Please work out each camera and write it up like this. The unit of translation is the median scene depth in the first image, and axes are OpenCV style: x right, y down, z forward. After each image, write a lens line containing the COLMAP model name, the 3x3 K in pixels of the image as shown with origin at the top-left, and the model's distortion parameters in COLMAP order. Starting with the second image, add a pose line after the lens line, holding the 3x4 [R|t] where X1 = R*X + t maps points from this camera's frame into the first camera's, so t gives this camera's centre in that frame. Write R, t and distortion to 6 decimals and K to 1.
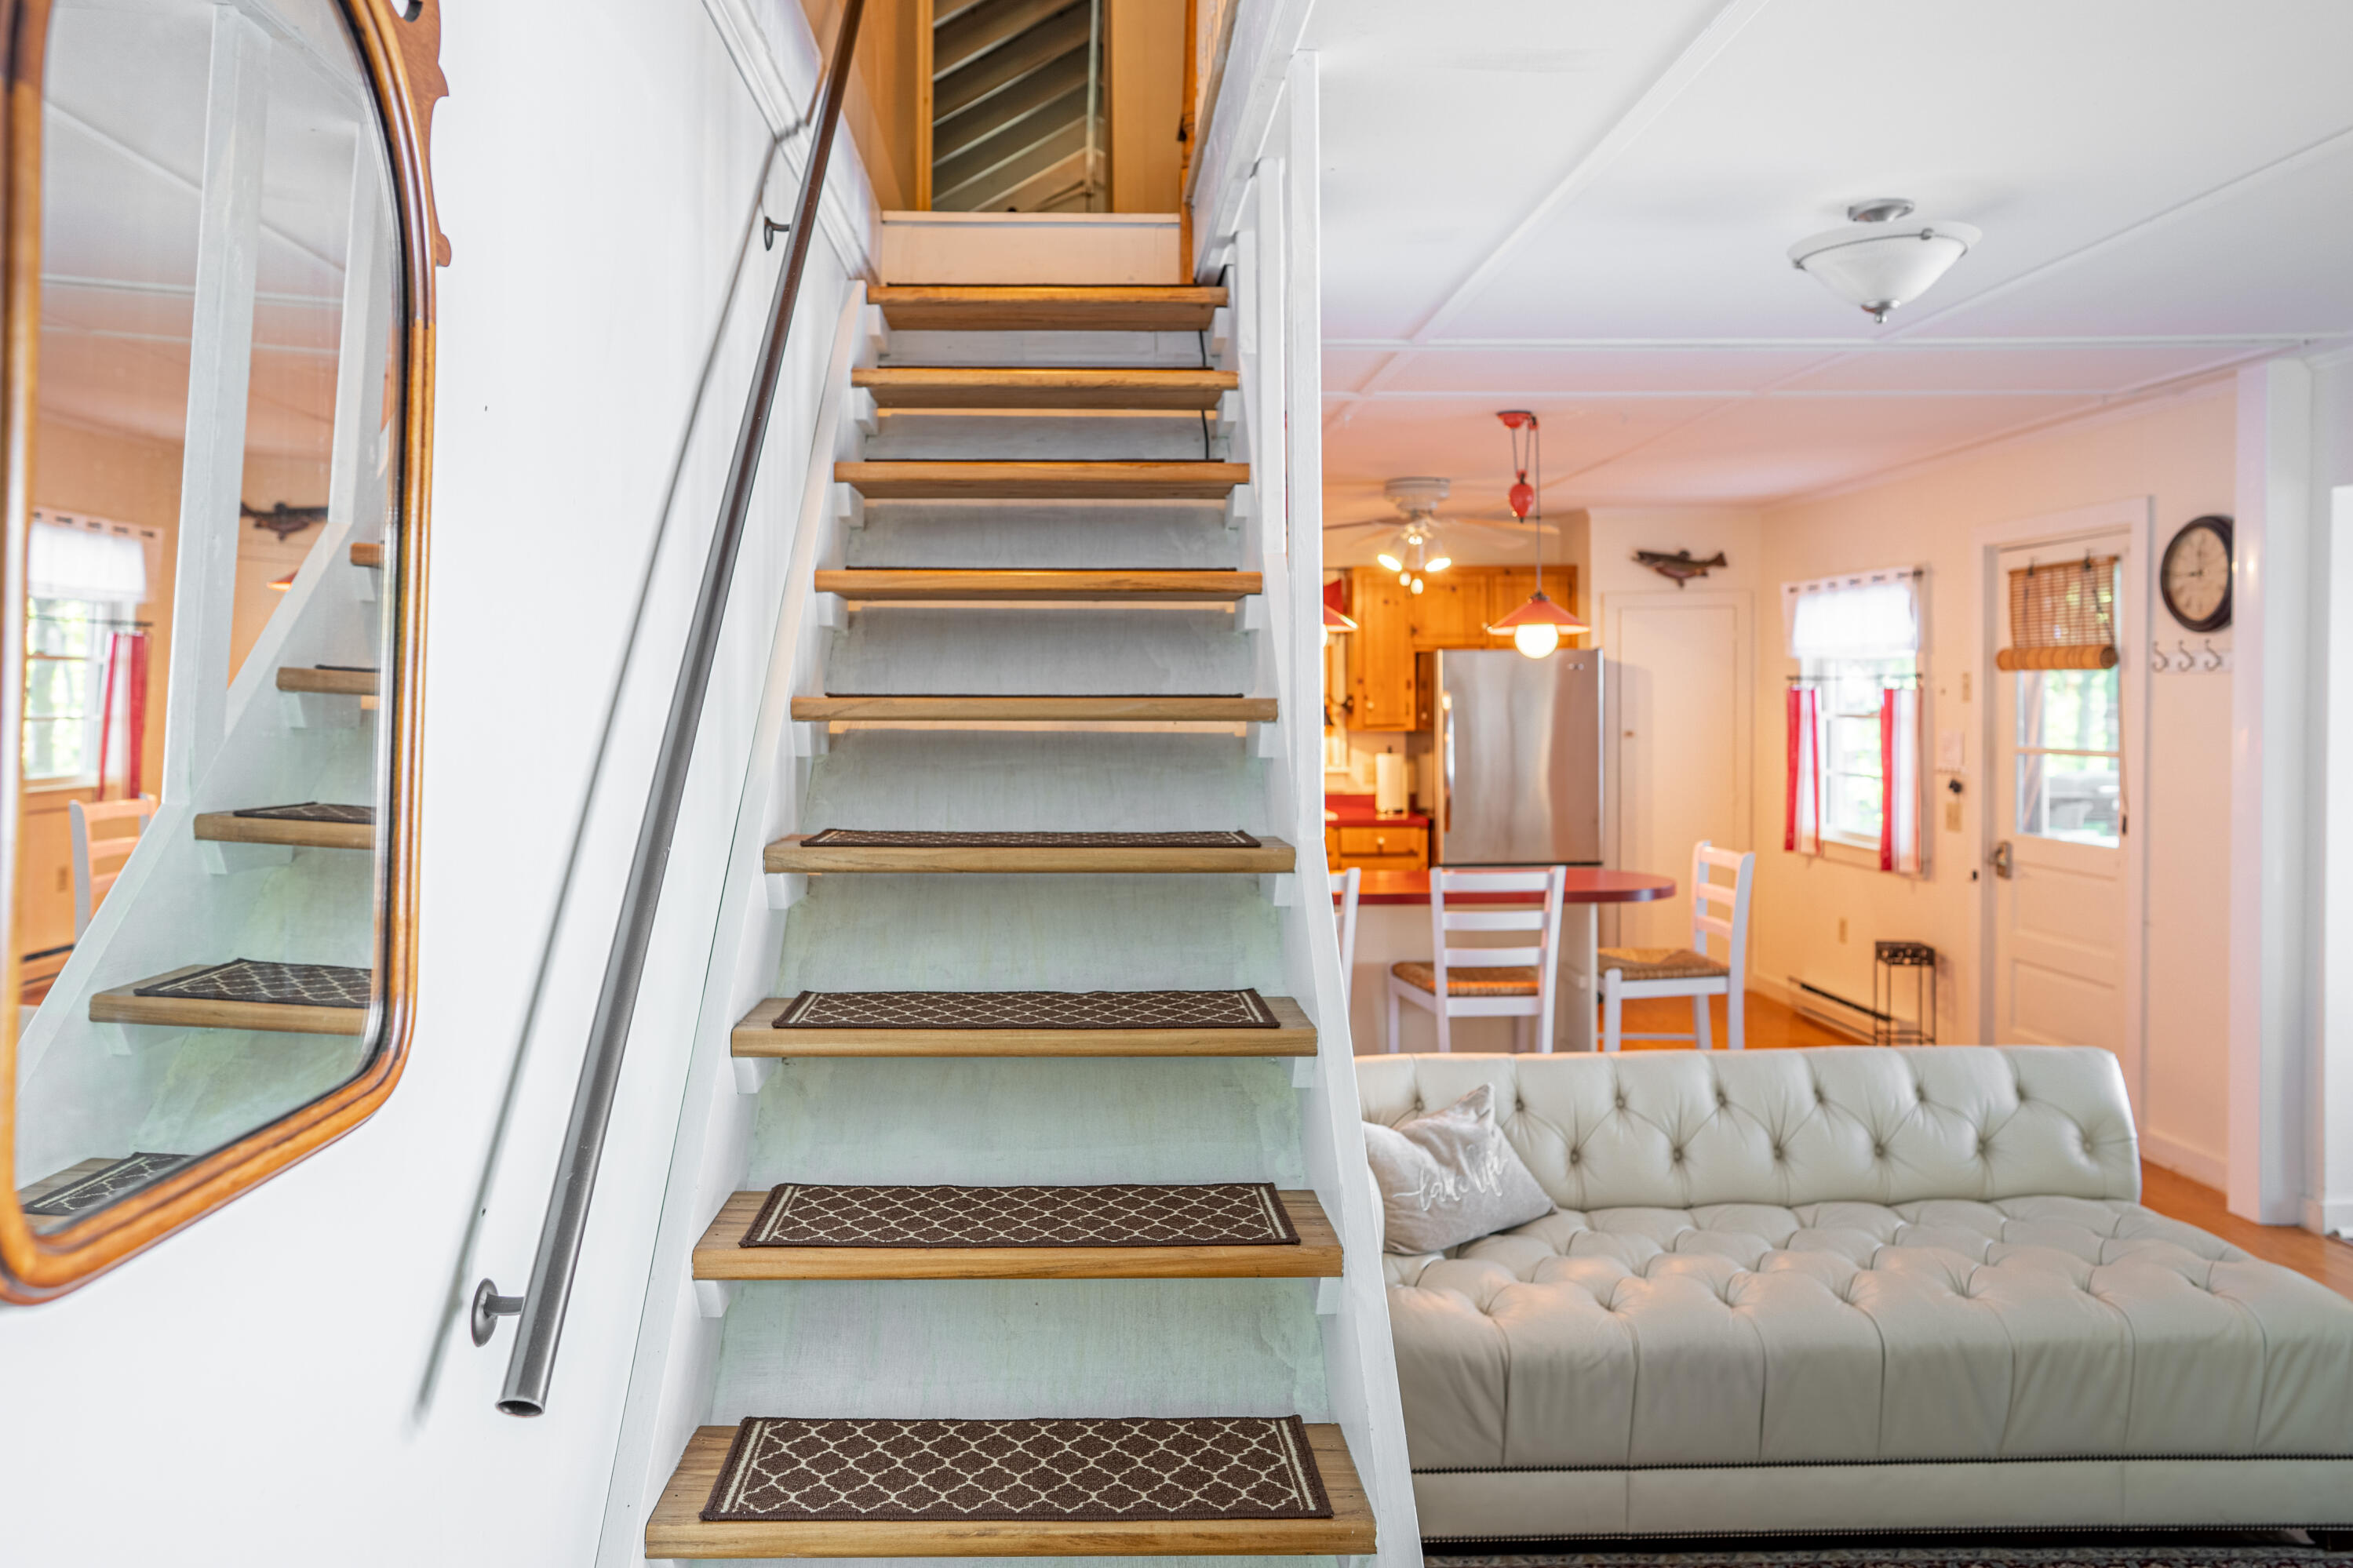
lens RADIAL K [[1590.5, 0, 1112.5], [0, 1590.5, 740.2], [0, 0, 1]] dist [-0.033911, 0.033878]
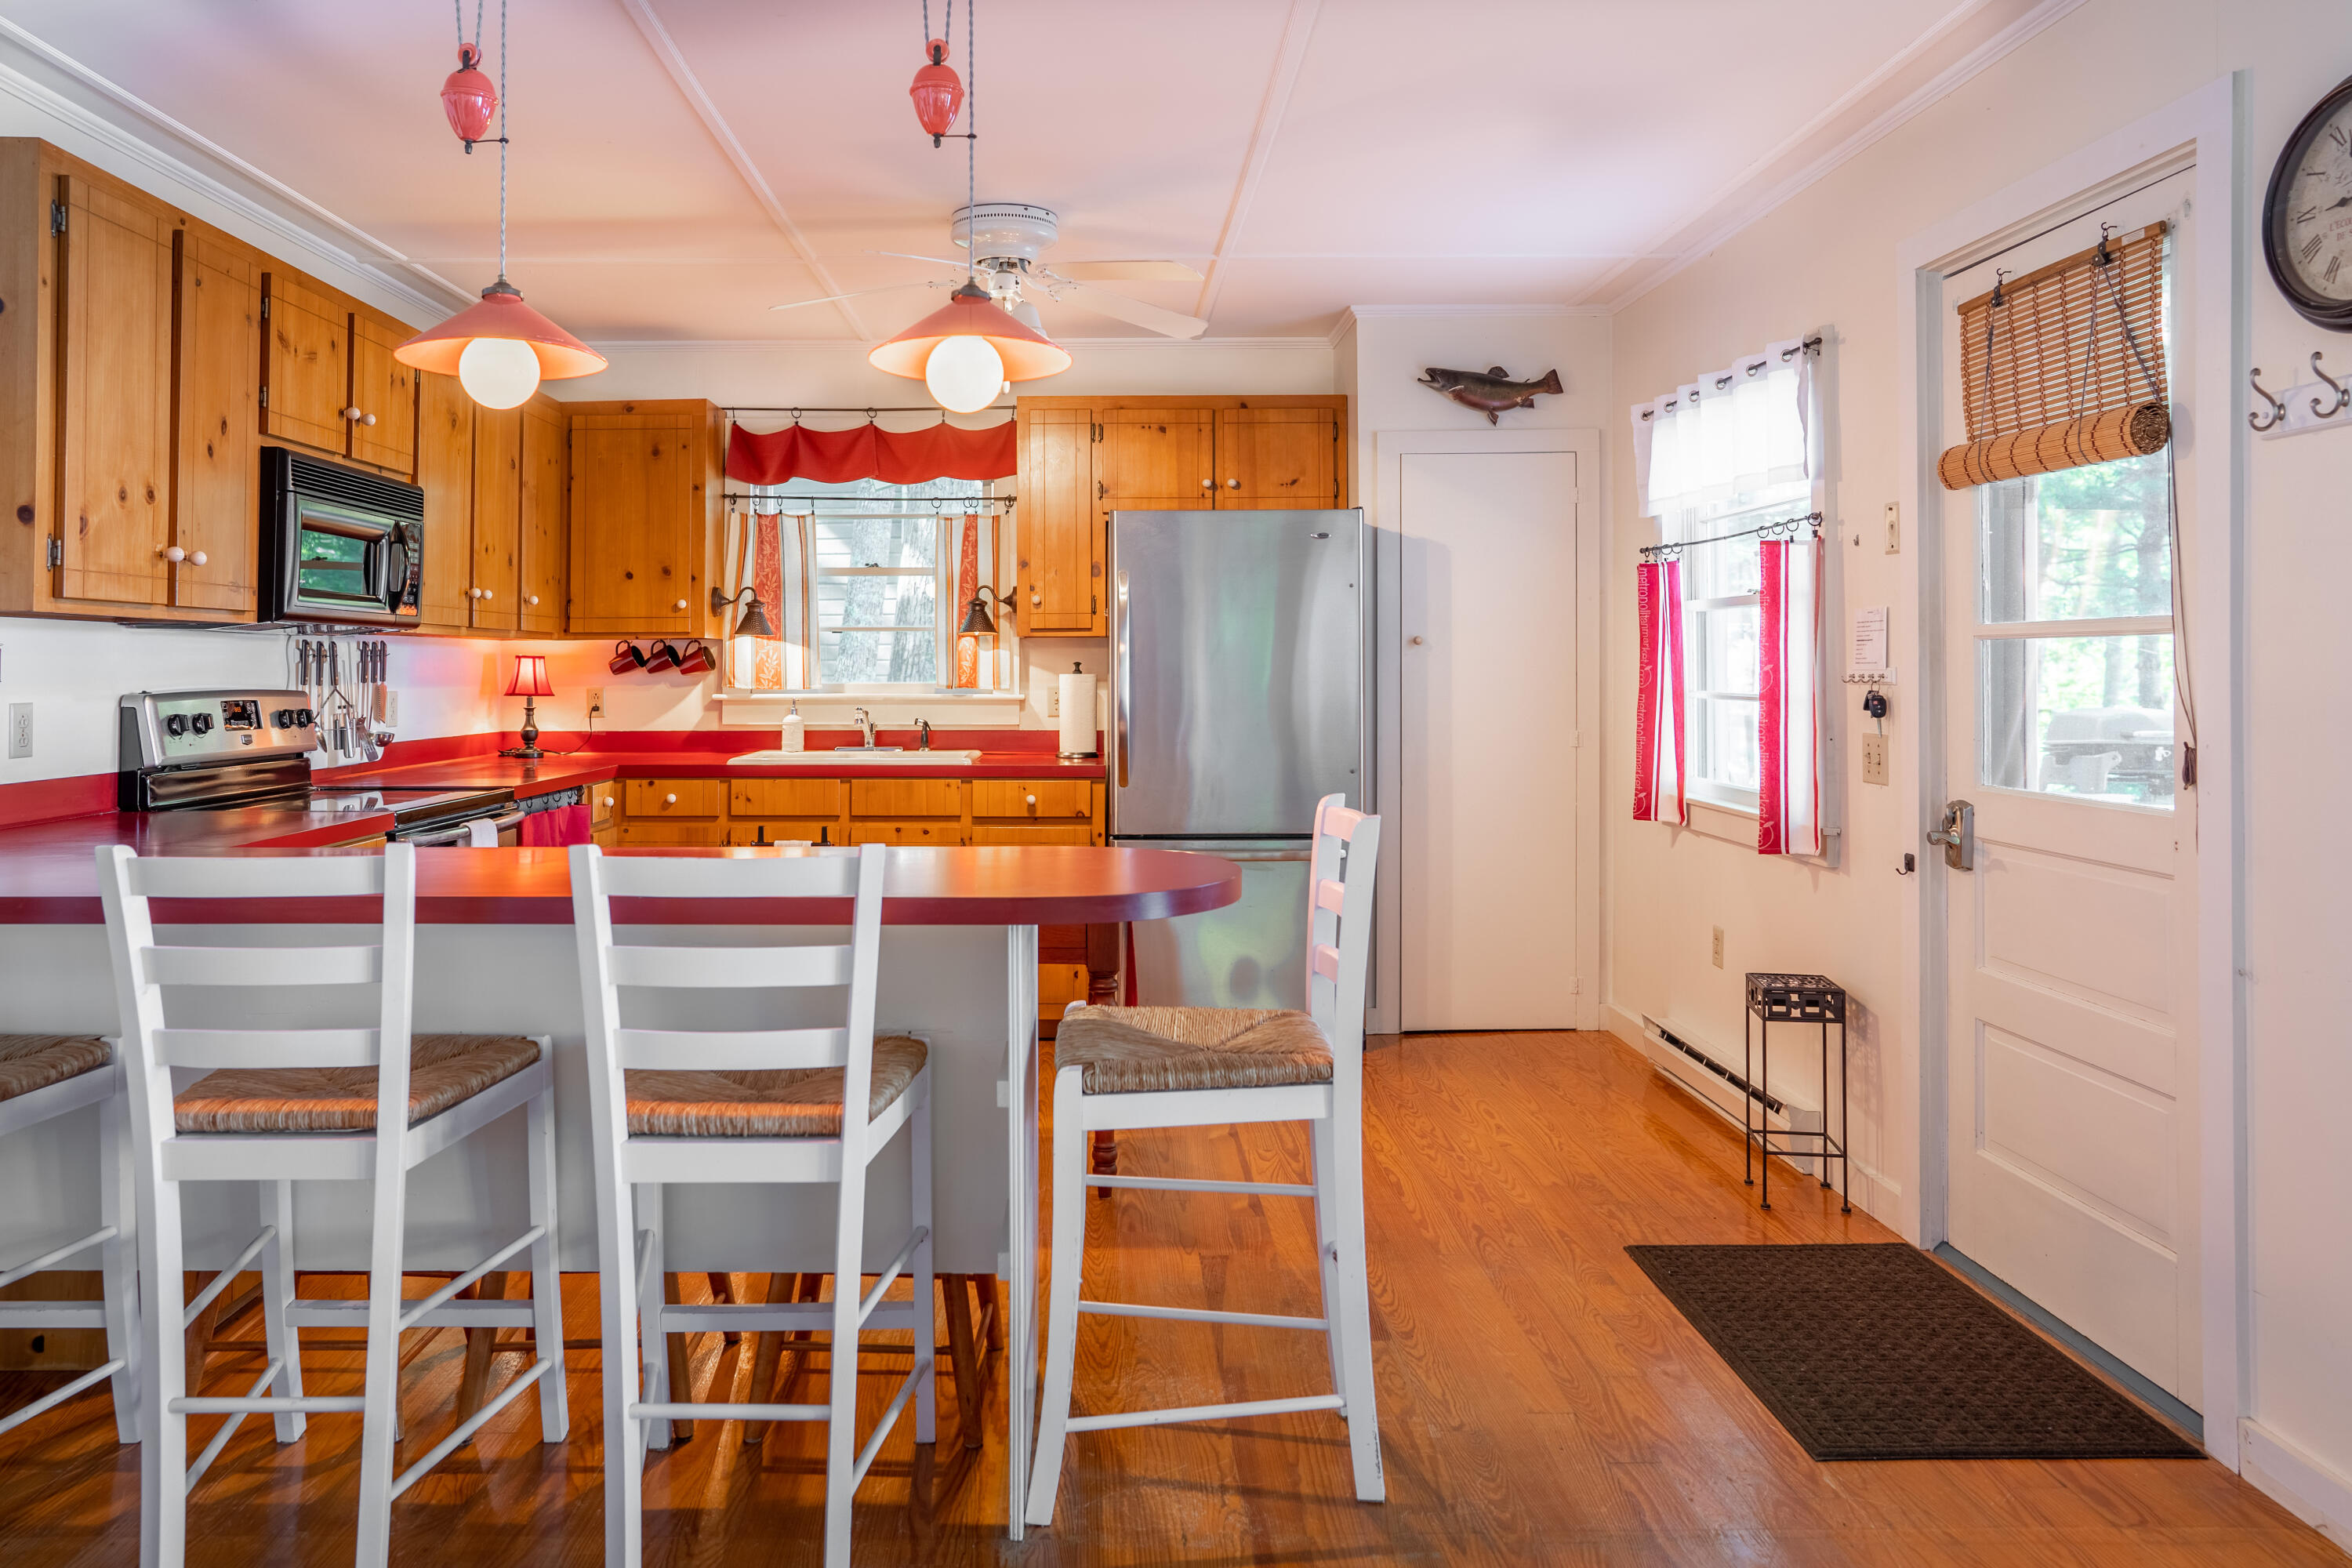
lens RADIAL K [[1590.0, 0, 1092.5], [0, 1590.0, 649.1], [0, 0, 1]] dist [-0.033911, 0.033878]
pose [[0.999724, 0.005580, -0.022824, 0.279965], [-0.006413, 0.999310, -0.036594, 0.033588], [0.022604, 0.036730, 0.999070, 0.450649]]
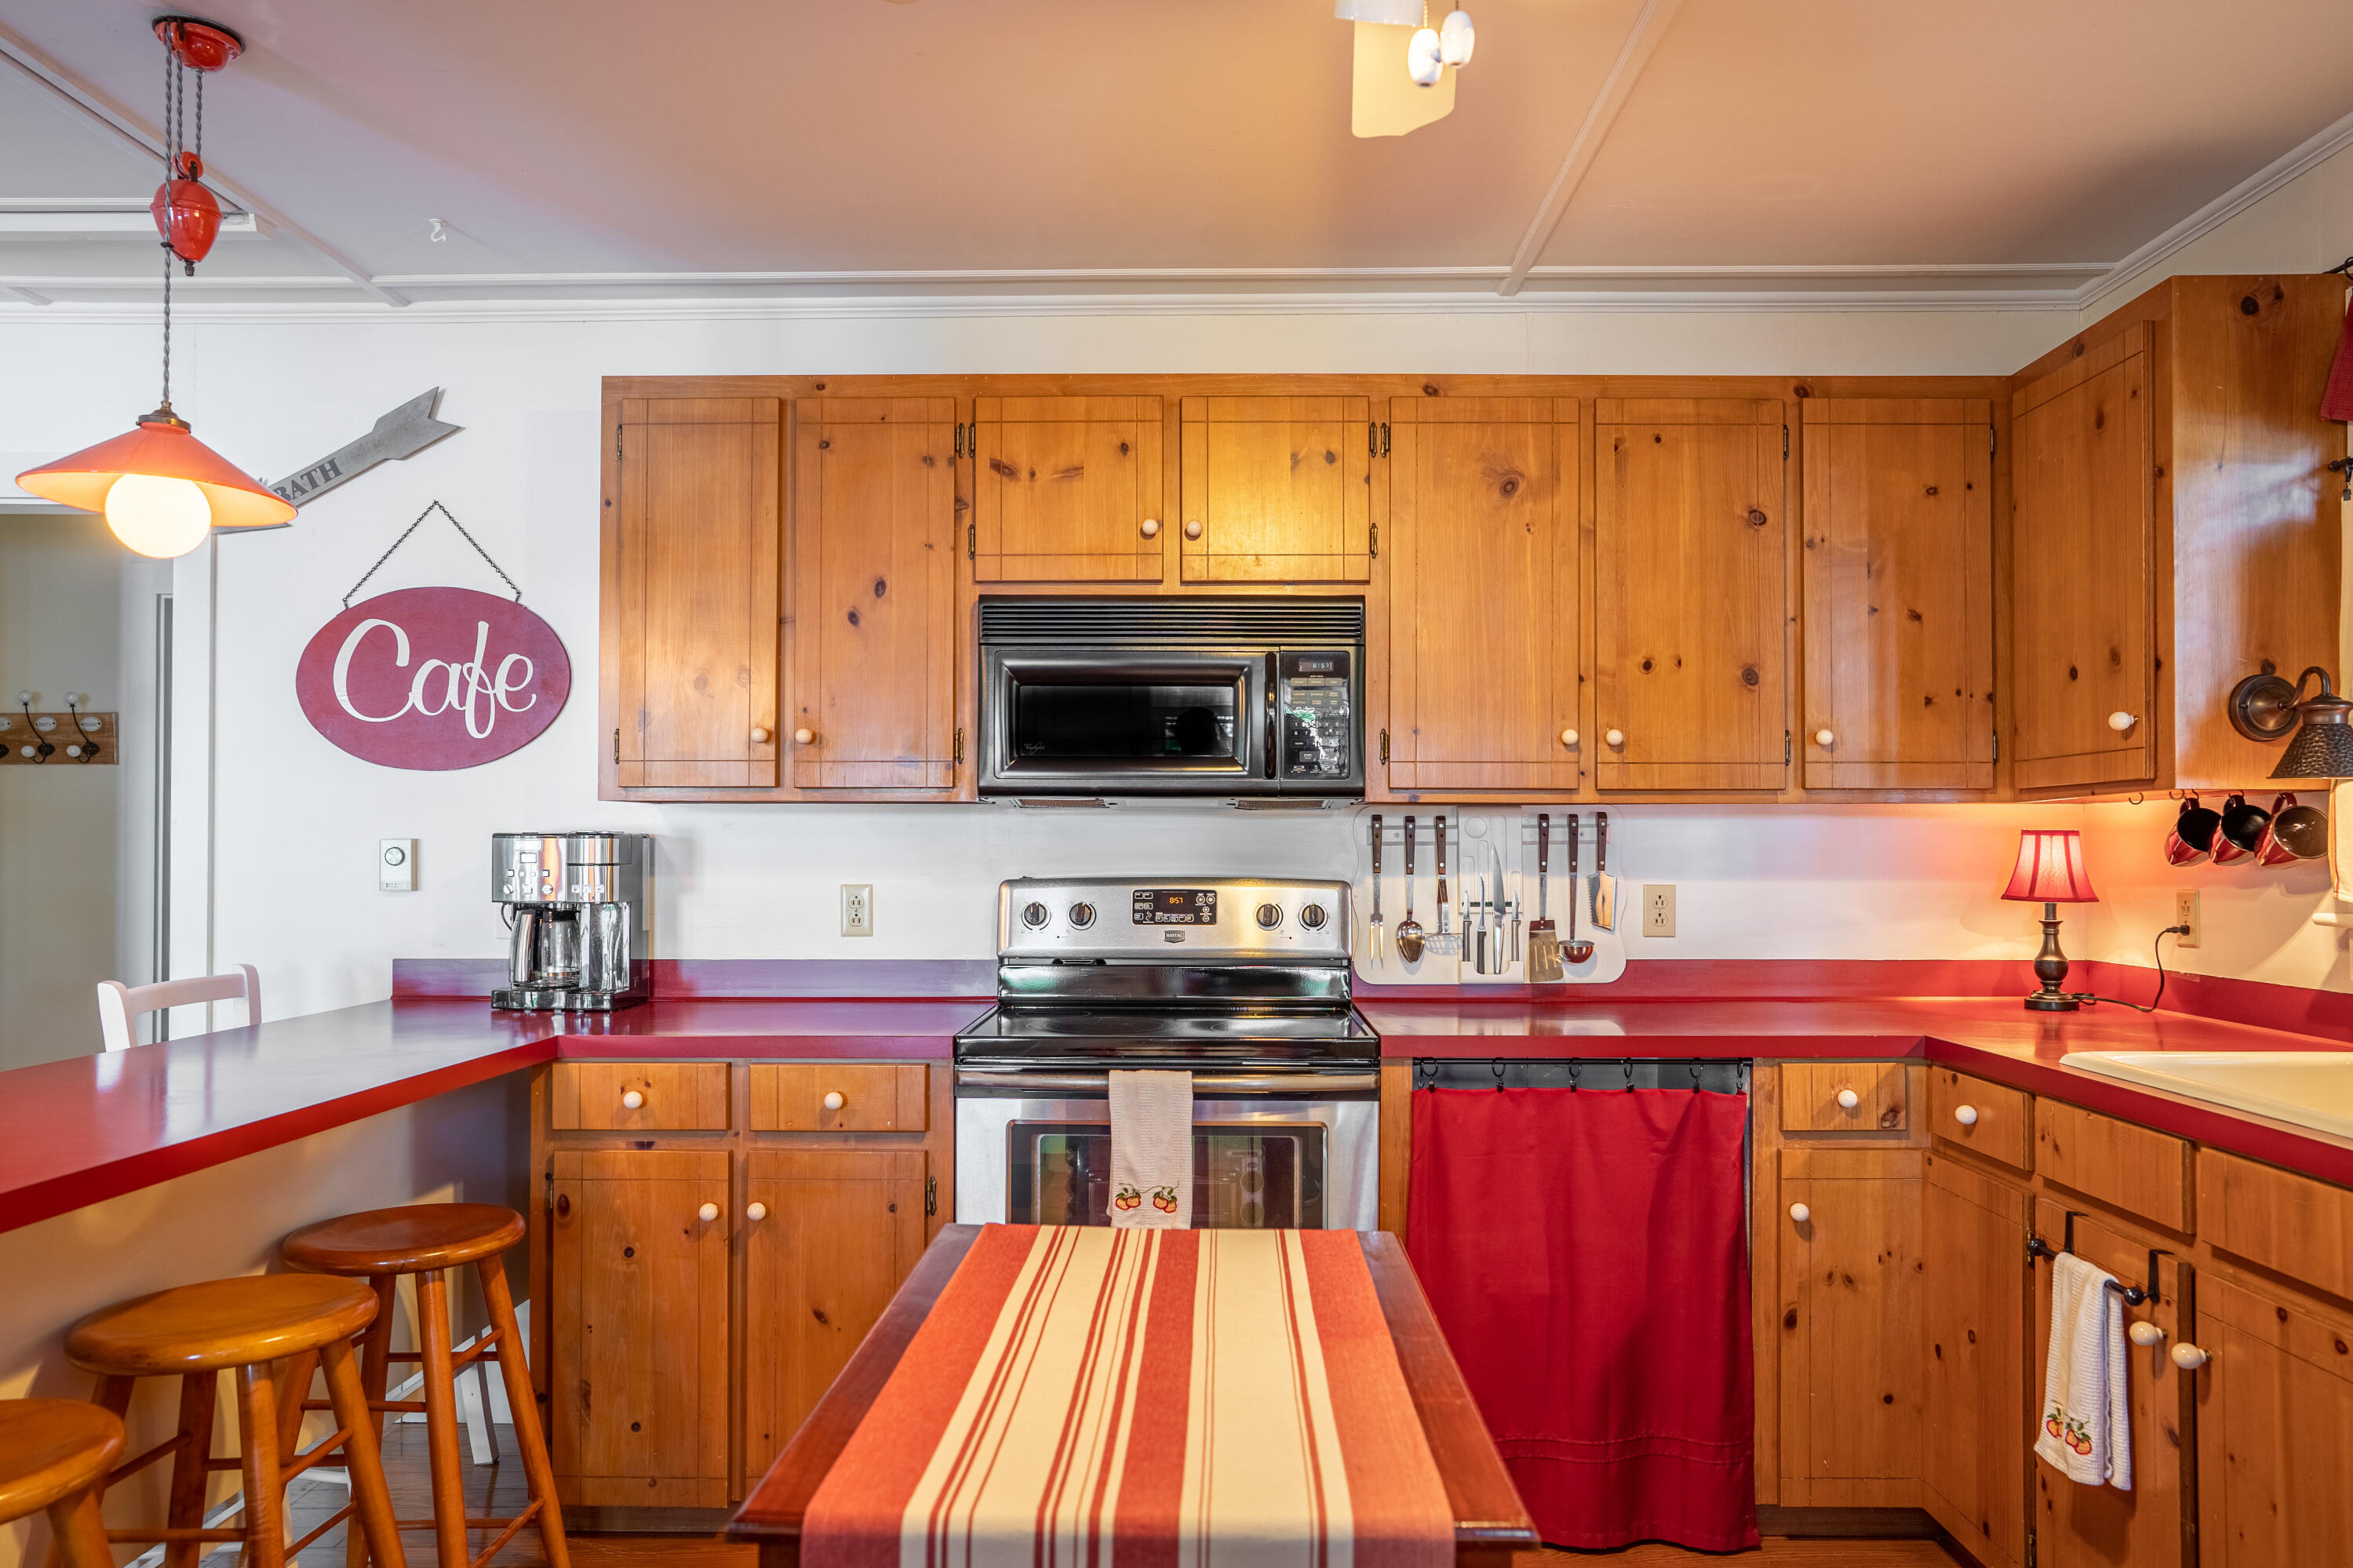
lens RADIAL K [[1590.5, 0, 1198.2], [0, 1590.5, 815.3], [0, 0, 1]] dist [-0.033911, 0.033878]
pose [[-0.029476, -0.011065, -0.999504, 0.474394], [-0.025003, 0.999634, -0.010329, 0.012218], [0.999253, 0.024686, -0.029742, 1.133245]]
